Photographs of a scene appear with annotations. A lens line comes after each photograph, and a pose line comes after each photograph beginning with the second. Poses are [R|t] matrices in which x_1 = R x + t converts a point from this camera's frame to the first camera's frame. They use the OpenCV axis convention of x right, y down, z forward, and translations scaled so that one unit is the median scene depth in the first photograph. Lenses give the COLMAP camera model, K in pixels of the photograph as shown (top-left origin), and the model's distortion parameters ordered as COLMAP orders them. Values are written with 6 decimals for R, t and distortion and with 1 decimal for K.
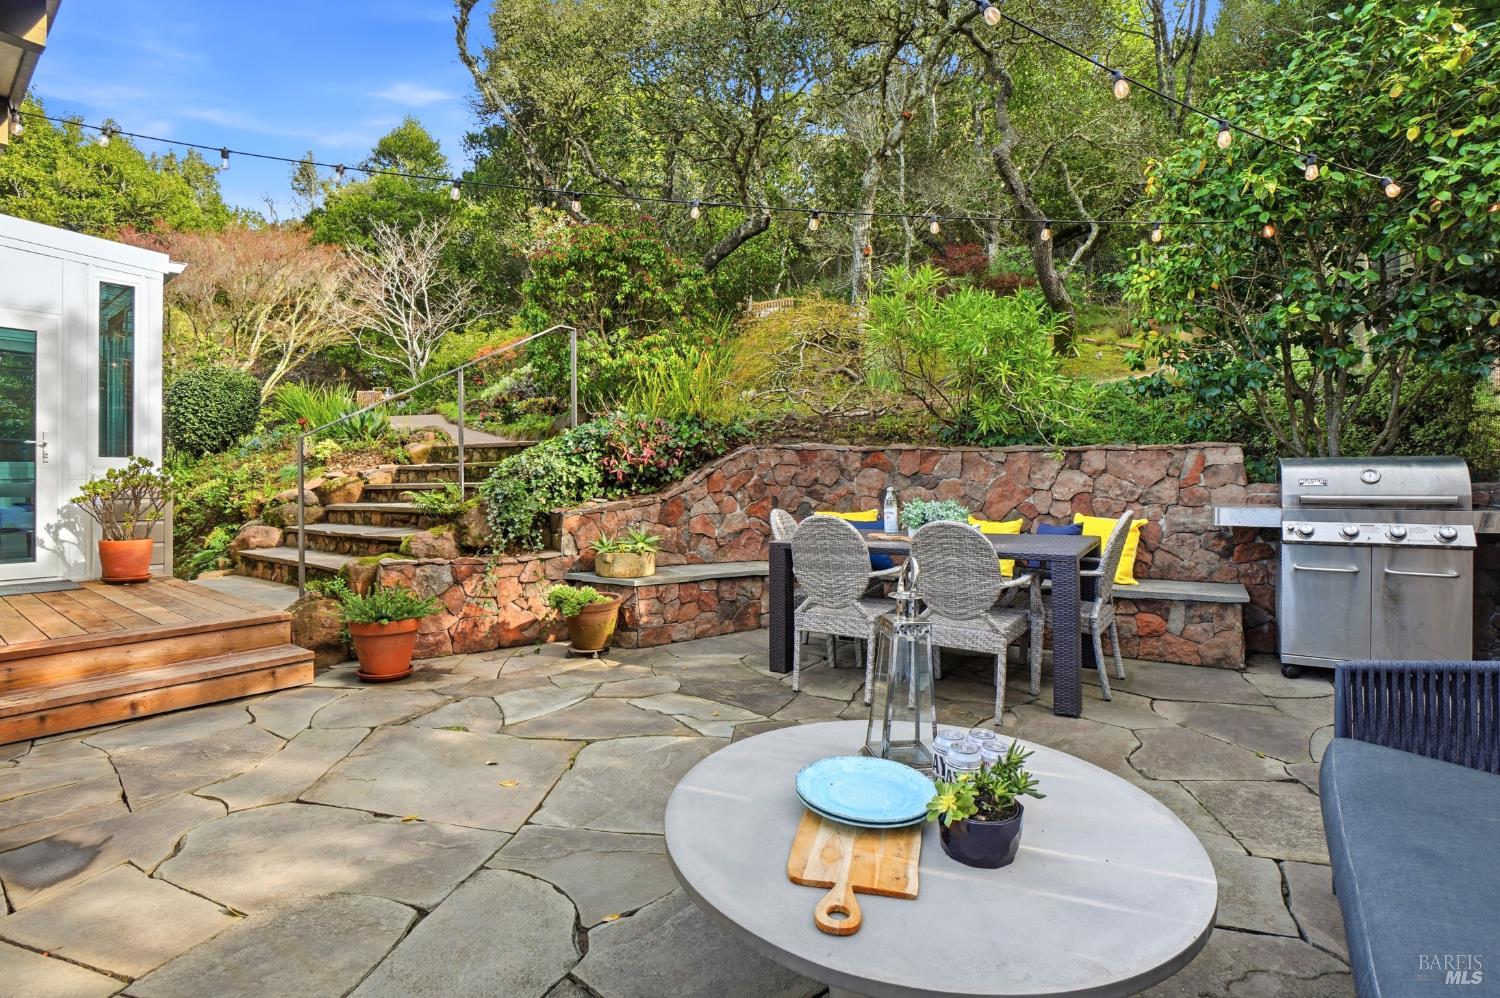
lens RADIAL K [[681.8, 0, 731.8], [0, 681.8, 503.2], [0, 0, 1]] dist [-0.065208, 0.024397]
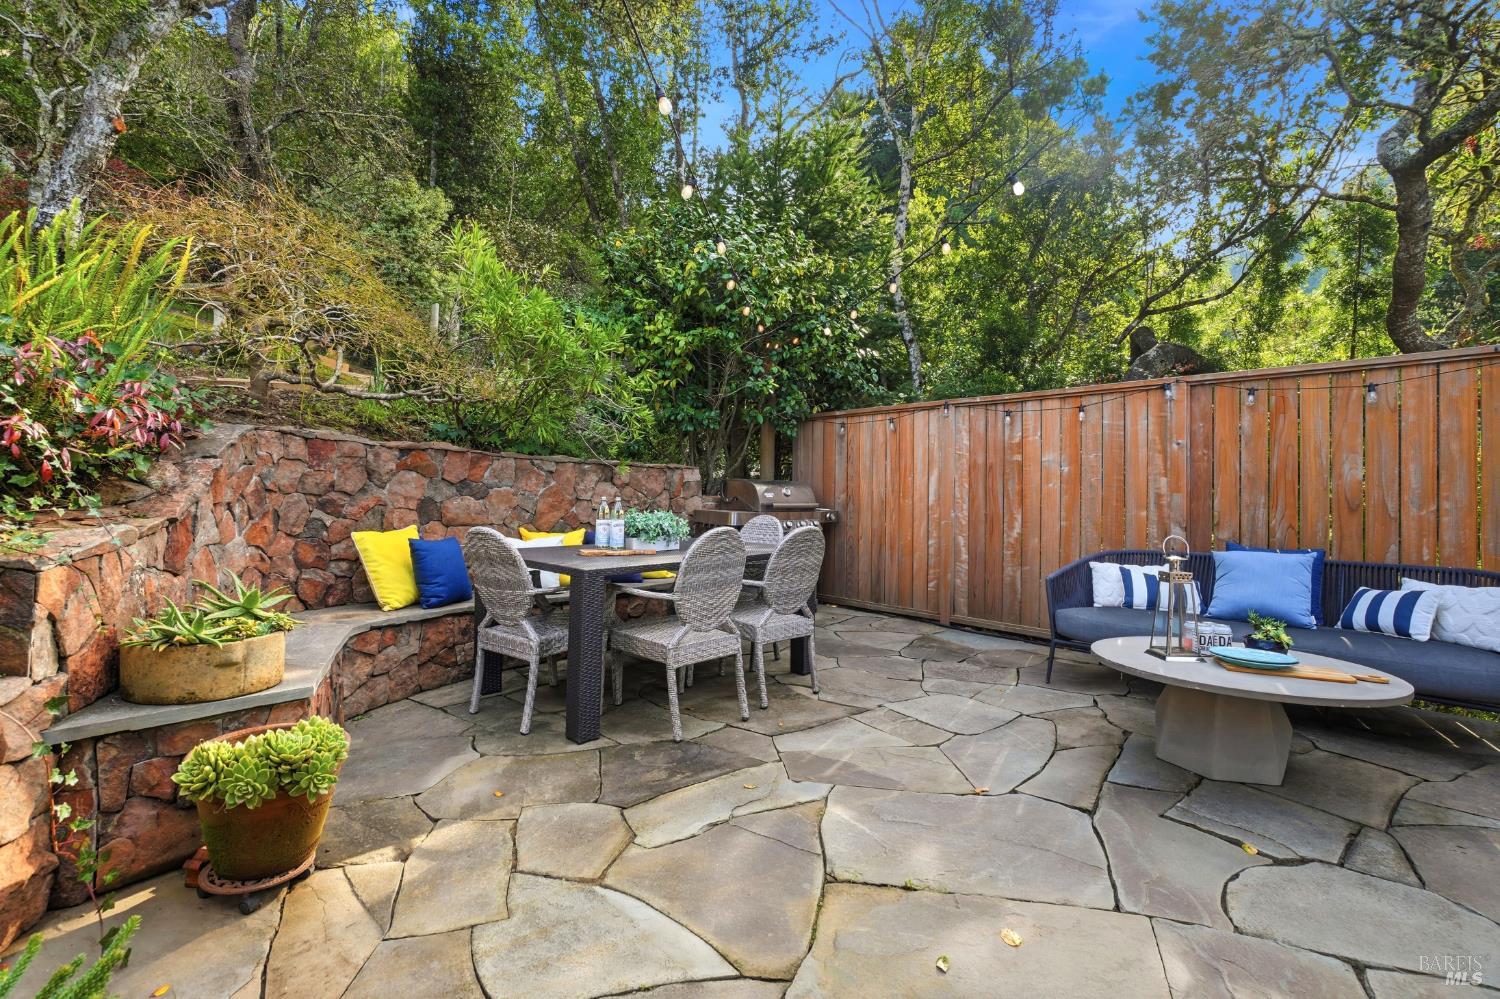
lens RADIAL K [[681.8, 0, 731.8], [0, 681.8, 503.7], [0, 0, 1]] dist [-0.065208, 0.024397]
pose [[0.183913, -0.002036, 0.982940, -0.541731], [0.020280, 0.999793, -0.001724, -0.008388], [-0.982733, 0.020251, 0.183916, 0.602231]]
